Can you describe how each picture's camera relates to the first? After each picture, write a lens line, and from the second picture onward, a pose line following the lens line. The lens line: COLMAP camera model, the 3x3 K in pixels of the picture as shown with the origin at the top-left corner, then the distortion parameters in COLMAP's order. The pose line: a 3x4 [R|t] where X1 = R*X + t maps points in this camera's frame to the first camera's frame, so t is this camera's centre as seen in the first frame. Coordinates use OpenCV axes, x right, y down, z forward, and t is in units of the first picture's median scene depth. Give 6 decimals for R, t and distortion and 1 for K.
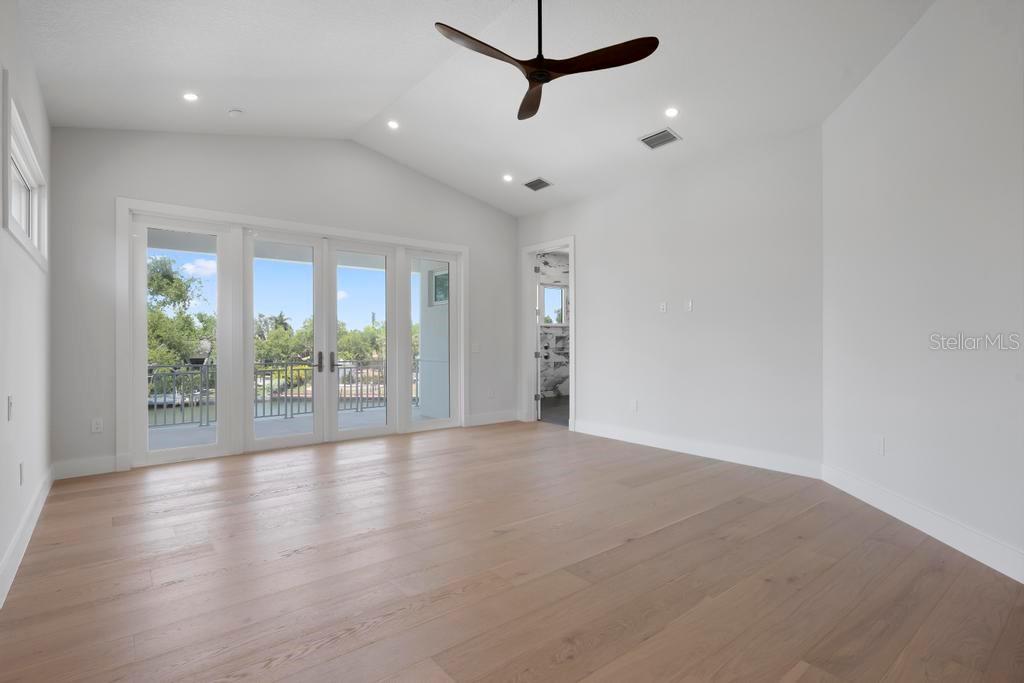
lens RADIAL K [[501.5, 0, 501.2], [0, 501.5, 337.6], [0, 0, 1]] dist [0.007589, -0.001059]
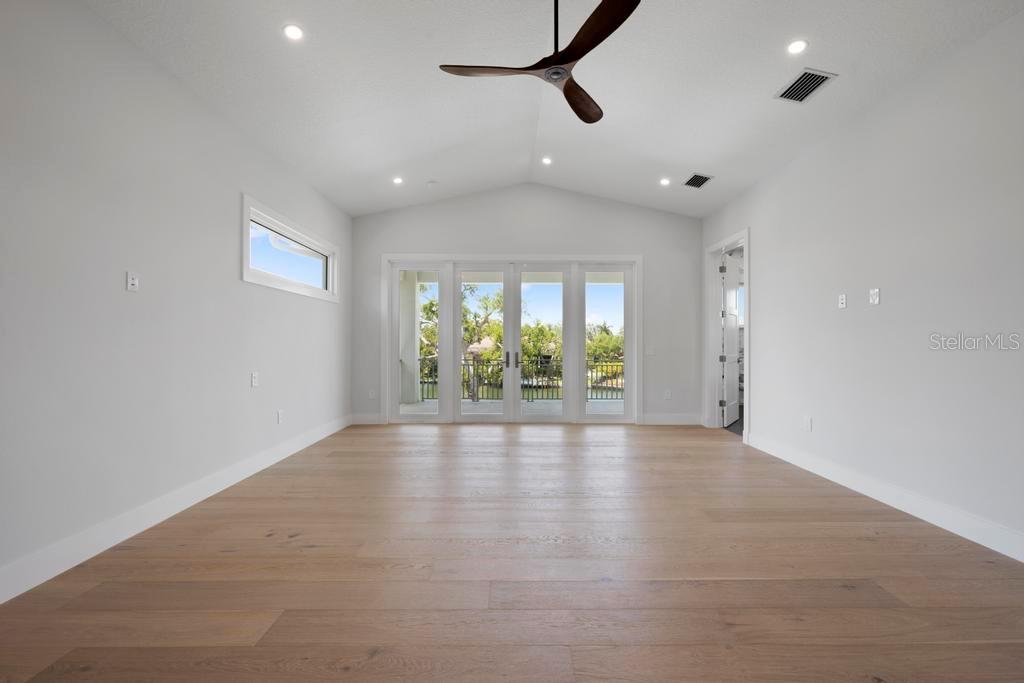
lens RADIAL K [[400.5, 0, 508.1], [0, 400.5, 341.8], [0, 0, 1]] dist [-0.002834, -0.001385]
pose [[0.788750, 0.001272, -0.614713, 0.215762], [-0.000059, 0.999998, 0.001993, 0.000442], [0.614715, -0.001536, 0.788748, 0.146951]]
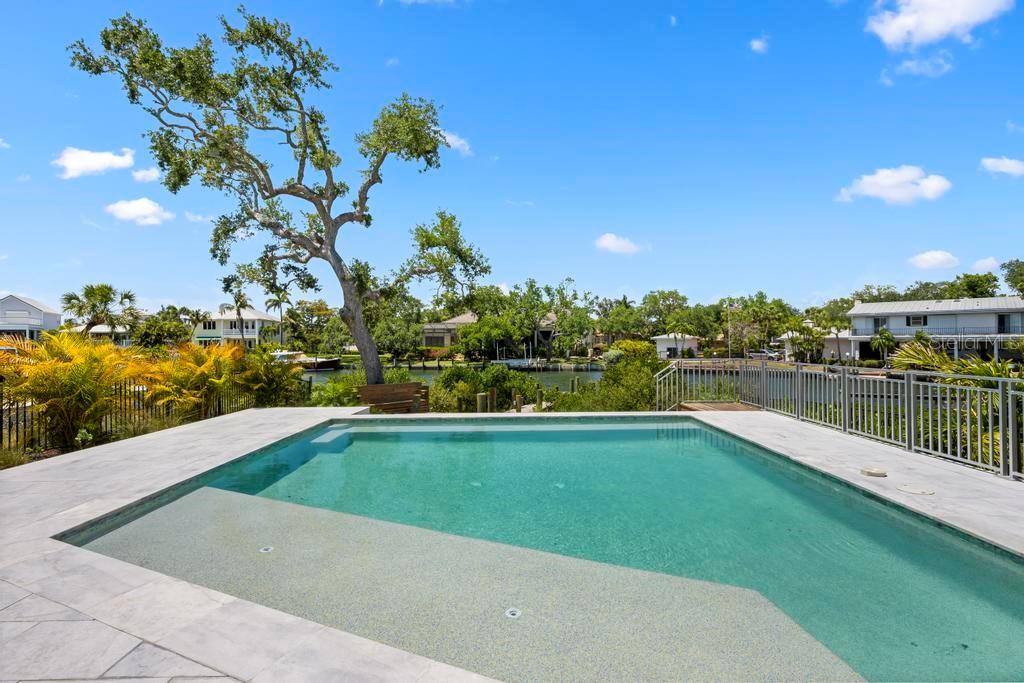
lens RADIAL K [[480.5, 0, 510.6], [0, 480.5, 342.0], [0, 0, 1]] dist [0.000260, 0.003387]
pose [[0.787177, -0.004049, -0.616714, -0.280691], [0.014834, 0.999813, 0.012369, 0.603309], [0.616549, -0.018885, 0.787090, 1.509909]]
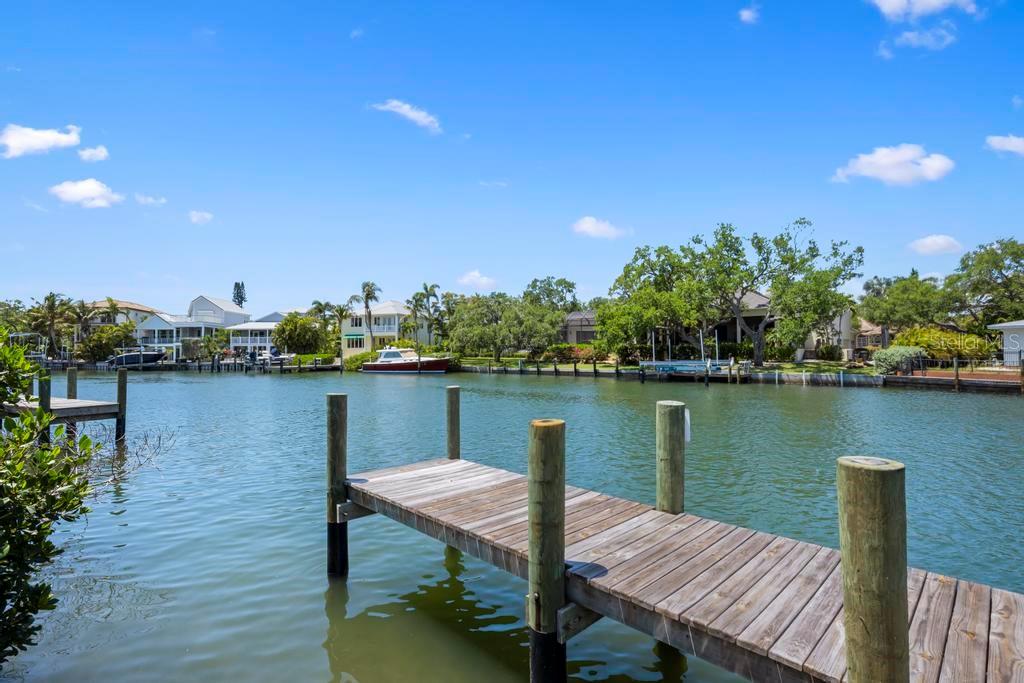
lens RADIAL K [[480.5, 0, 512.4], [0, 480.5, 359.4], [0, 0, 1]] dist [0.000260, 0.003387]
pose [[0.439163, 0.014909, -0.898284, -2.128363], [0.013640, 0.999636, 0.023260, 0.914848], [0.898304, -0.022467, 0.438800, 5.068507]]
